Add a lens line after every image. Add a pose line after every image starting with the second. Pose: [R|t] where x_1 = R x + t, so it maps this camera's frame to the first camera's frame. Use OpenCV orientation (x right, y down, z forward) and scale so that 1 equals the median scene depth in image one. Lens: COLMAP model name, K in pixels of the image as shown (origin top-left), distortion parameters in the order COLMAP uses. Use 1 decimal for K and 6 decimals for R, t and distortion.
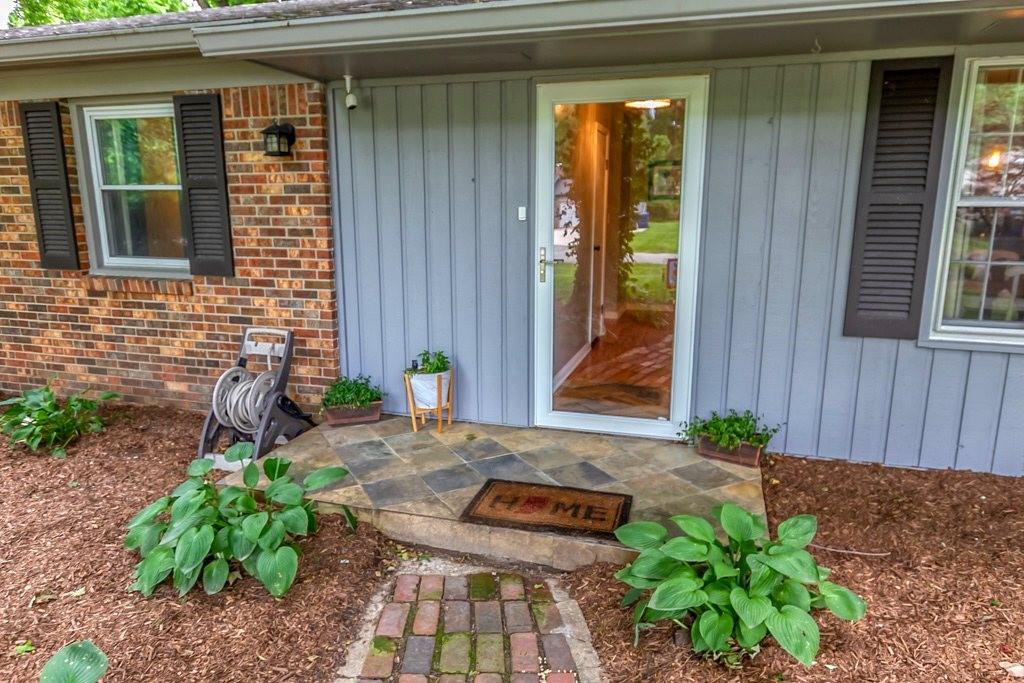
lens RADIAL K [[616.3, 0, 512.7], [0, 616.3, 344.2], [0, 0, 1]] dist [0.005673, -0.000233]
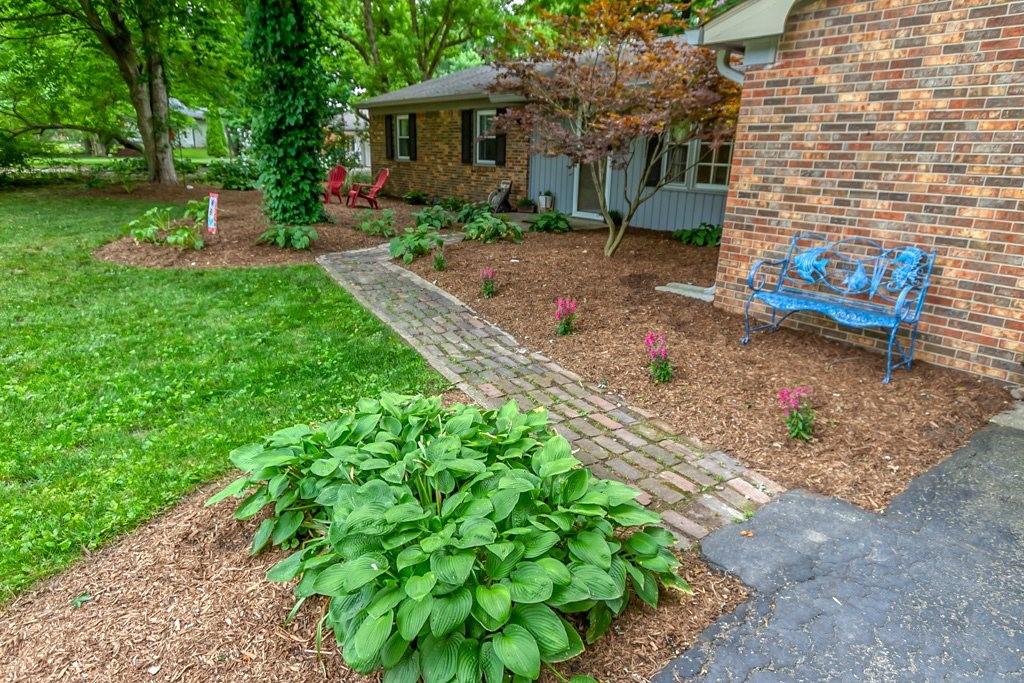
lens RADIAL K [[616.3, 0, 507.2], [0, 616.3, 337.4], [0, 0, 1]] dist [0.005673, -0.000233]
pose [[0.800288, 0.185252, -0.570281, 1.465731], [-0.140273, 0.982528, 0.122319, 0.352750], [0.582977, -0.017895, 0.812291, -1.519049]]
